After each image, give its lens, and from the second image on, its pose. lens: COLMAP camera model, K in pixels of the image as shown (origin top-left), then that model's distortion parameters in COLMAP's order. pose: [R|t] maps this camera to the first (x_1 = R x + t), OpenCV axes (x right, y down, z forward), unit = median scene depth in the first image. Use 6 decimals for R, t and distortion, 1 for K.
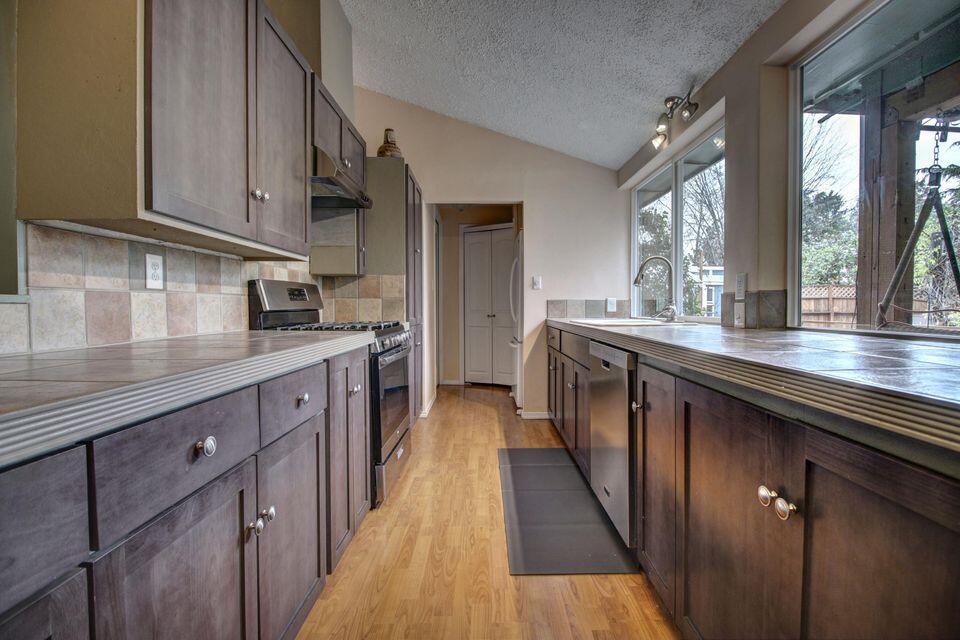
lens RADIAL K [[445.3, 0, 481.3], [0, 445.3, 315.4], [0, 0, 1]] dist [-0.000385, -0.012020]
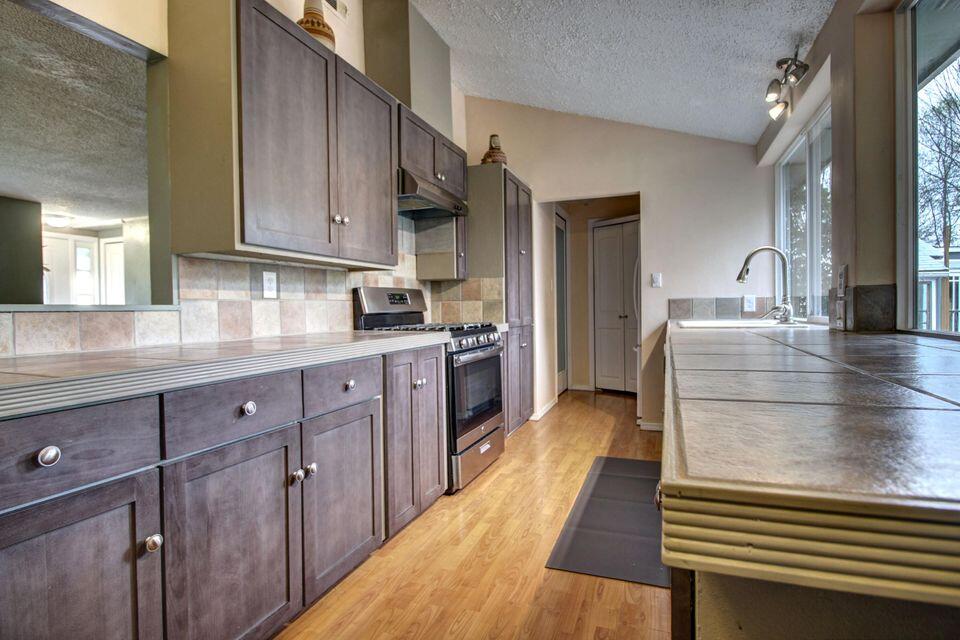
lens RADIAL K [[484.4, 0, 482.1], [0, 484.4, 316.1], [0, 0, 1]] dist [0.002180, -0.011610]
pose [[0.935476, -0.004951, -0.353356, 0.301927], [0.004728, 0.999988, -0.001493, -0.001156], [0.353359, -0.000274, 0.935488, -0.099219]]
